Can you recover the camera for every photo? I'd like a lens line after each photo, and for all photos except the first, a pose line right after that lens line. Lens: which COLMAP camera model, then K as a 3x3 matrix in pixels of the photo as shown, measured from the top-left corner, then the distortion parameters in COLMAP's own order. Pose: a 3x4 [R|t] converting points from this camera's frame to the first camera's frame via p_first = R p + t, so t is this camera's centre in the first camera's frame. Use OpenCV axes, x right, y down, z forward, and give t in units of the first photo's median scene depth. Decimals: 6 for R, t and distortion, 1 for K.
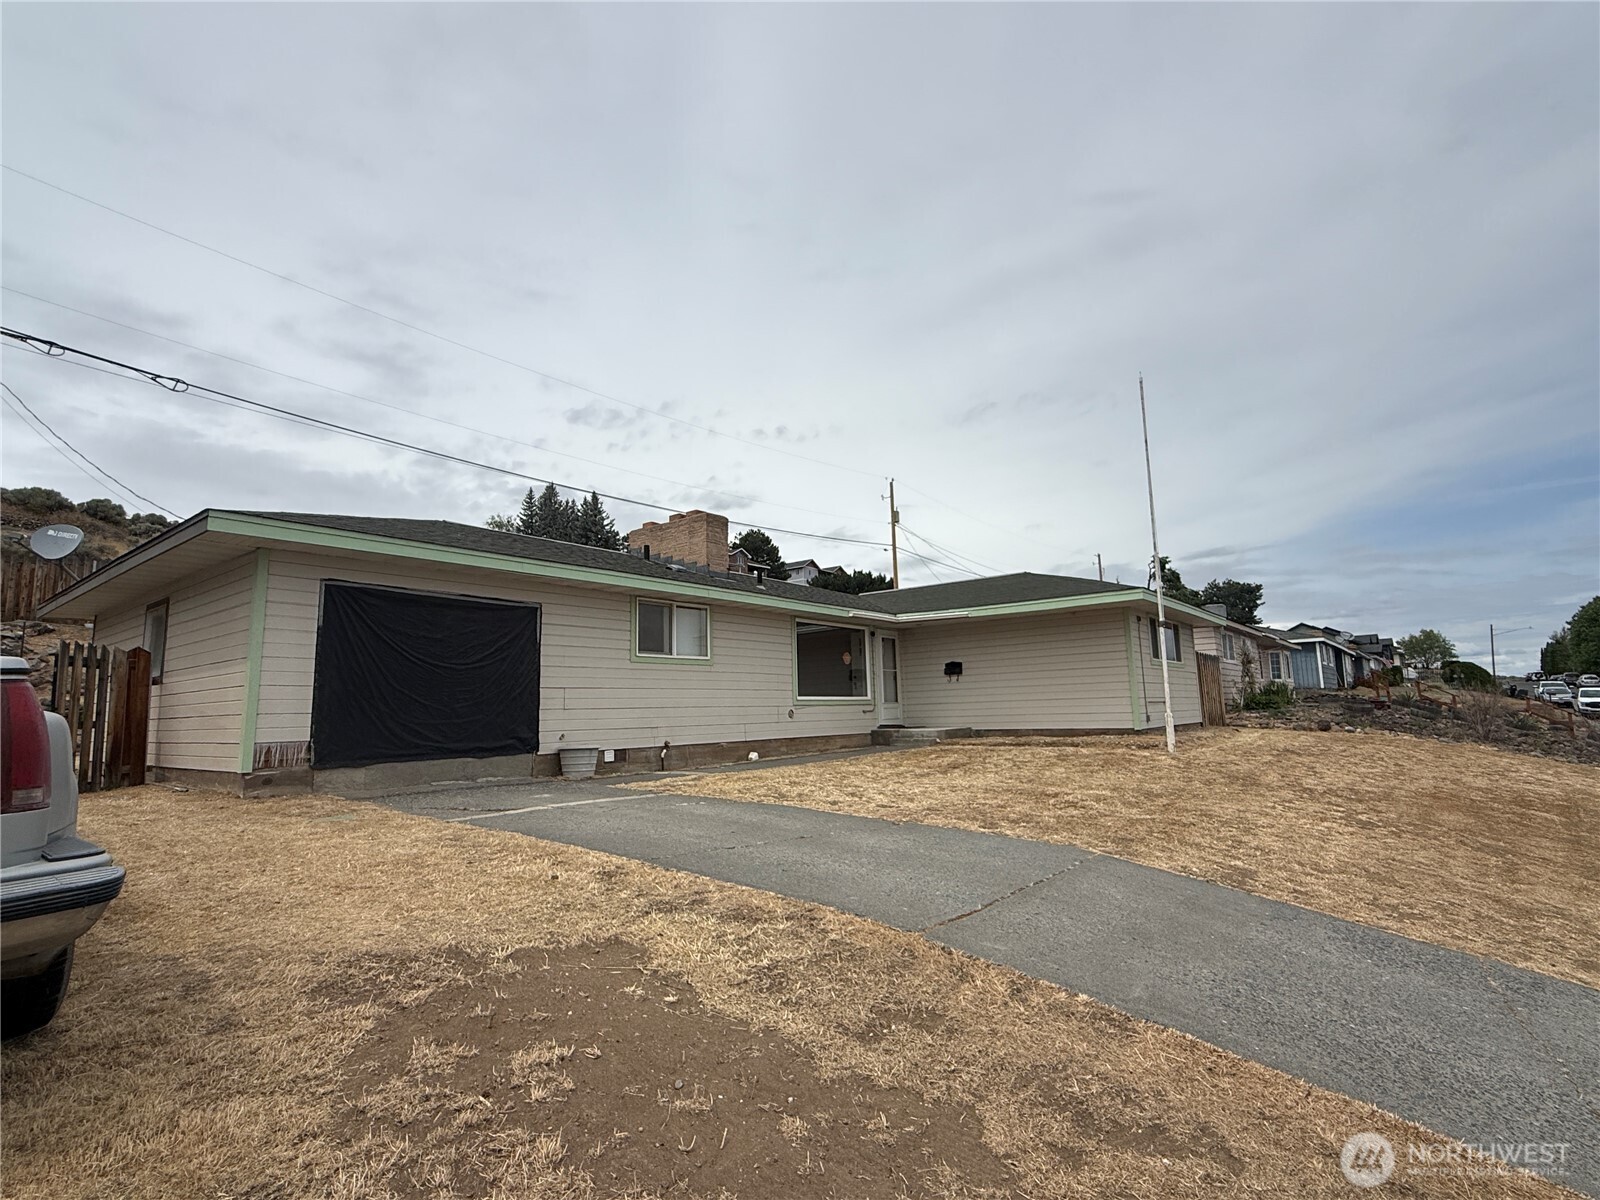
lens RADIAL K [[790.1, 0, 803.1], [0, 790.1, 598.9], [0, 0, 1]] dist [-0.001253, -0.000085]
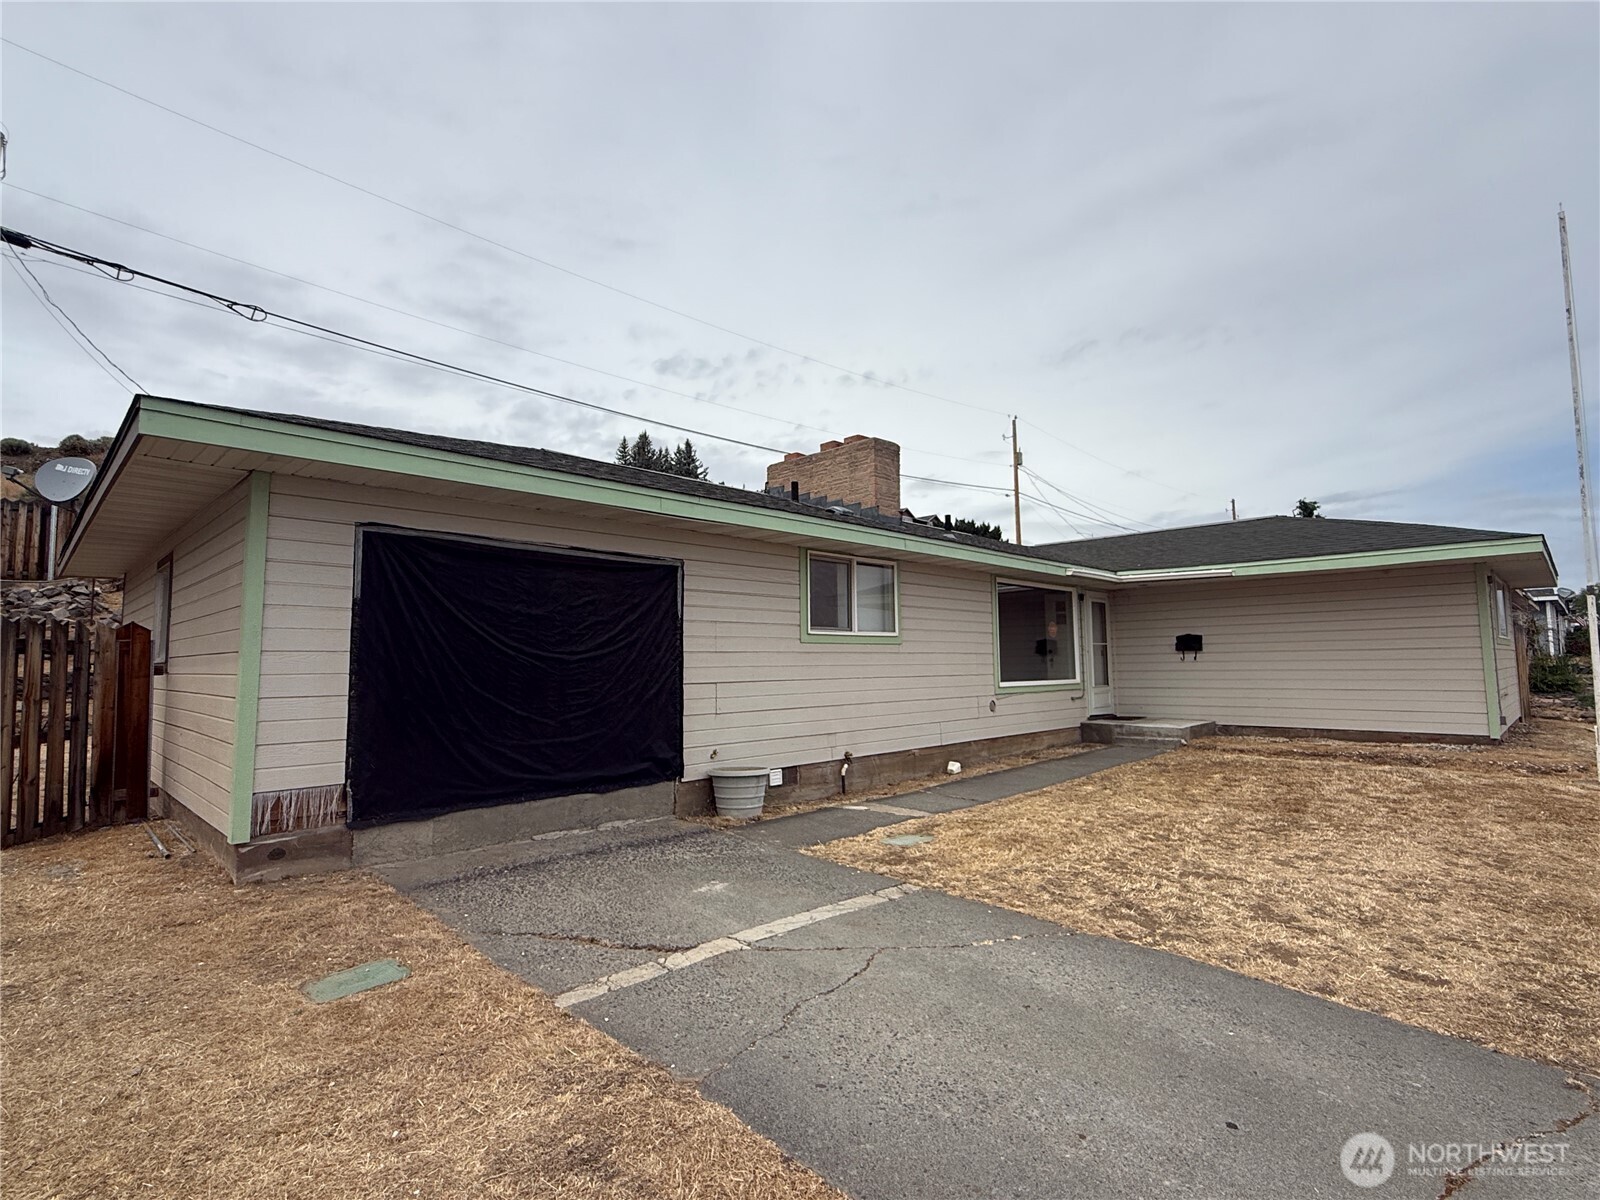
lens RADIAL K [[790.1, 0, 799.8], [0, 790.1, 603.8], [0, 0, 1]] dist [-0.001253, -0.000085]
pose [[0.993662, 0.007132, -0.112181, -0.107760], [0.000671, 0.997591, 0.069362, -0.002606], [0.112406, -0.068998, 0.991264, 0.233954]]
